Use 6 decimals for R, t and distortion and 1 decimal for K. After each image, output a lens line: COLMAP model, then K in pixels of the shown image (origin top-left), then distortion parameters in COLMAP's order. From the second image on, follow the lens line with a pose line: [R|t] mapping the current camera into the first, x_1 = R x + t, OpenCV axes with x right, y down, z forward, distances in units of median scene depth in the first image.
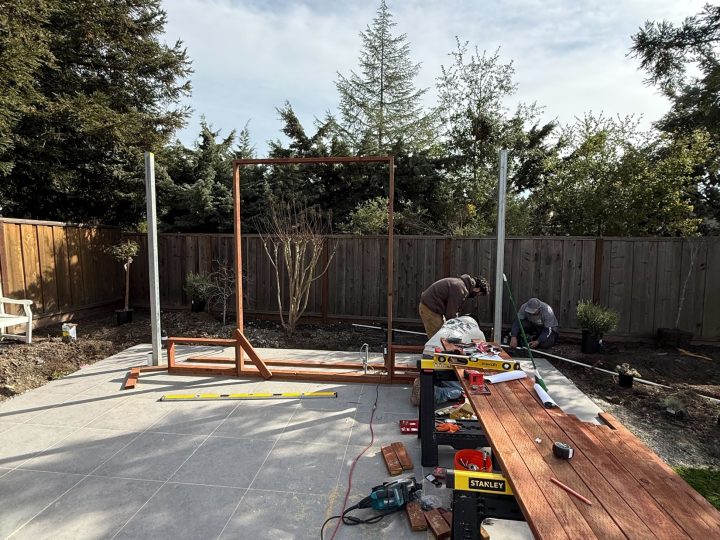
lens RADIAL K [[377.0, 0, 360.0], [0, 377.0, 270.0], [0, 0, 1]] dist [-0.001041, 0.000604]
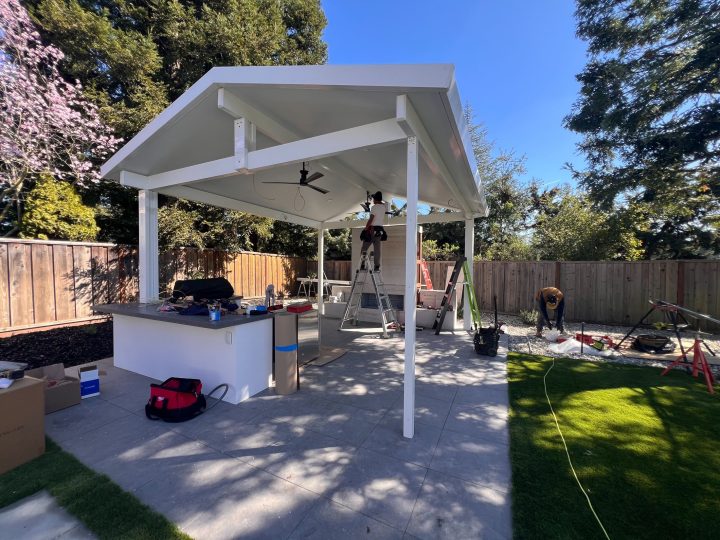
lens RADIAL K [[284.9, 0, 360.0], [0, 284.9, 270.0], [0, 0, 1]] dist [0.000720, 0.000055]
pose [[0.941694, 0.006984, -0.336399, 0.184742], [-0.033198, 0.996835, -0.072236, 0.060821], [0.334830, 0.079192, 0.938945, -0.402121]]
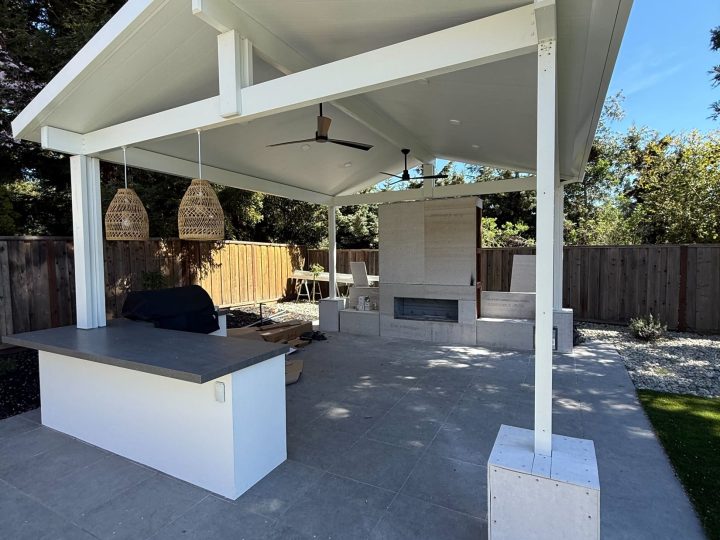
lens RADIAL K [[377.0, 0, 360.0], [0, 377.0, 270.0], [0, 0, 1]] dist [-0.001041, 0.000604]
pose [[0.934008, -0.000483, -0.357253, 0.098082], [-0.012891, 0.999302, -0.035055, 0.034082], [0.357020, 0.037348, 0.933350, -0.342936]]
